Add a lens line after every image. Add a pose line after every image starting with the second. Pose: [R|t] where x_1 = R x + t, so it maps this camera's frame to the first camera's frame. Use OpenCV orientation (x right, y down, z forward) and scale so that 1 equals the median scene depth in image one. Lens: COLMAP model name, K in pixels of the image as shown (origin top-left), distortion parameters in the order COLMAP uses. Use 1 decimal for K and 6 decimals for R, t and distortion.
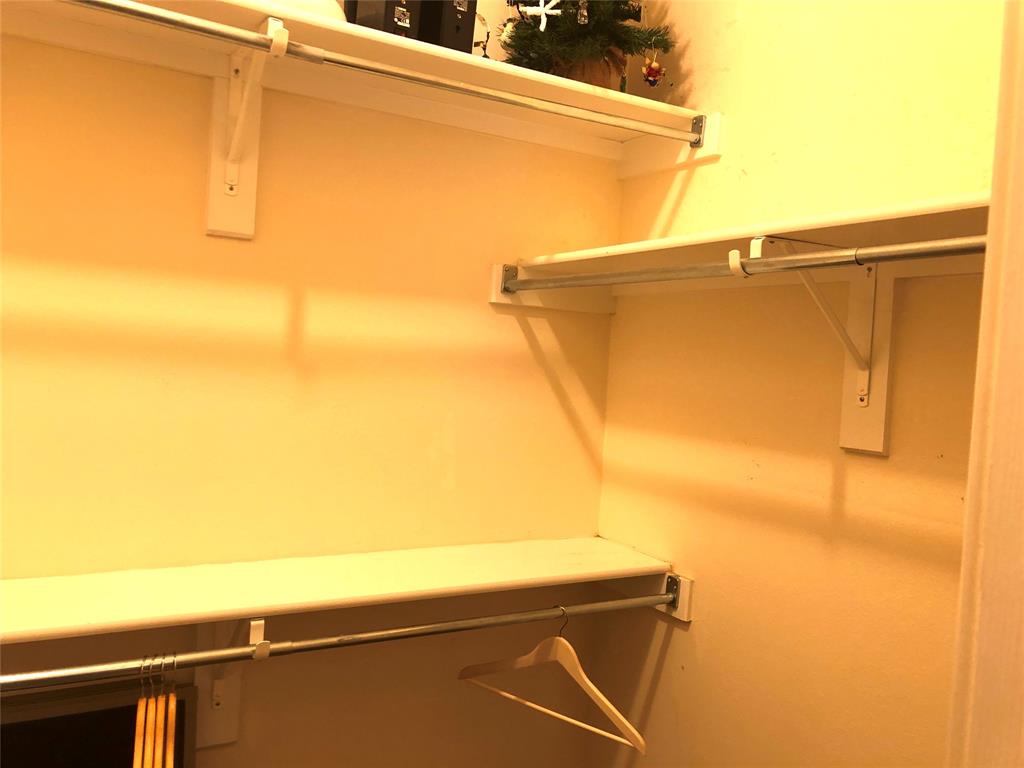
lens RADIAL K [[841.7, 0, 515.9], [0, 841.7, 381.4], [0, 0, 1]] dist [0.073258, -0.199955]
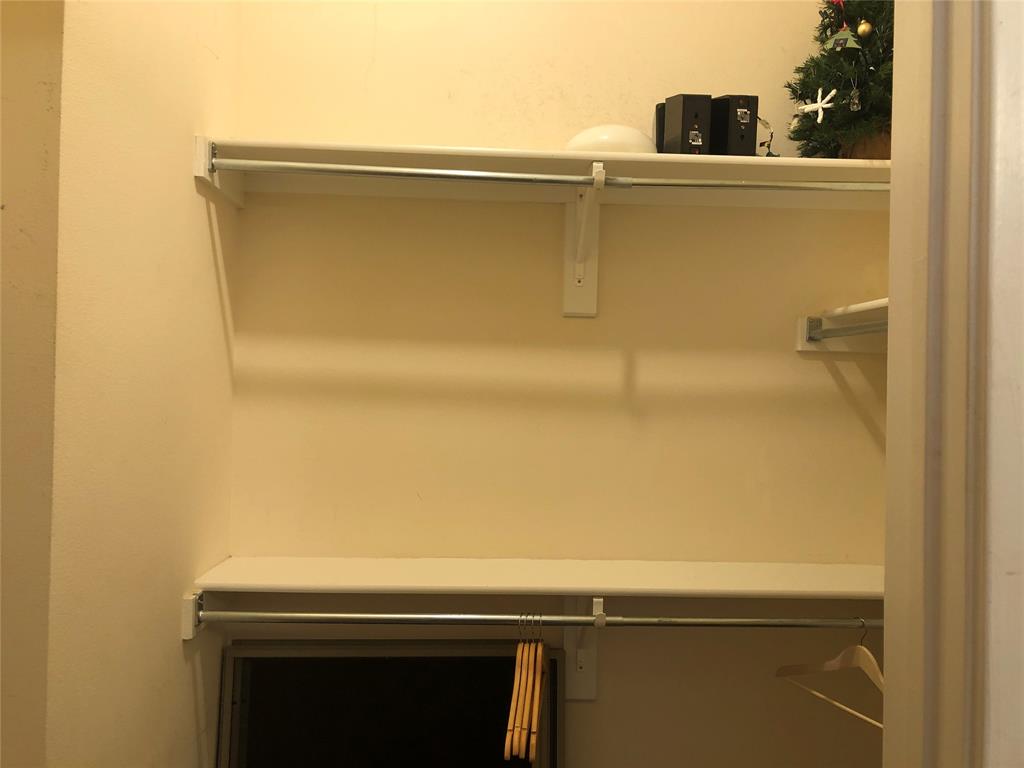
lens RADIAL K [[837.6, 0, 514.5], [0, 837.6, 376.4], [0, 0, 1]] dist [0.076490, -0.118139]
pose [[0.880834, -0.043773, -0.471397, 0.198842], [0.015380, 0.997837, -0.063918, 0.011027], [0.473176, 0.049051, 0.879602, -0.230695]]
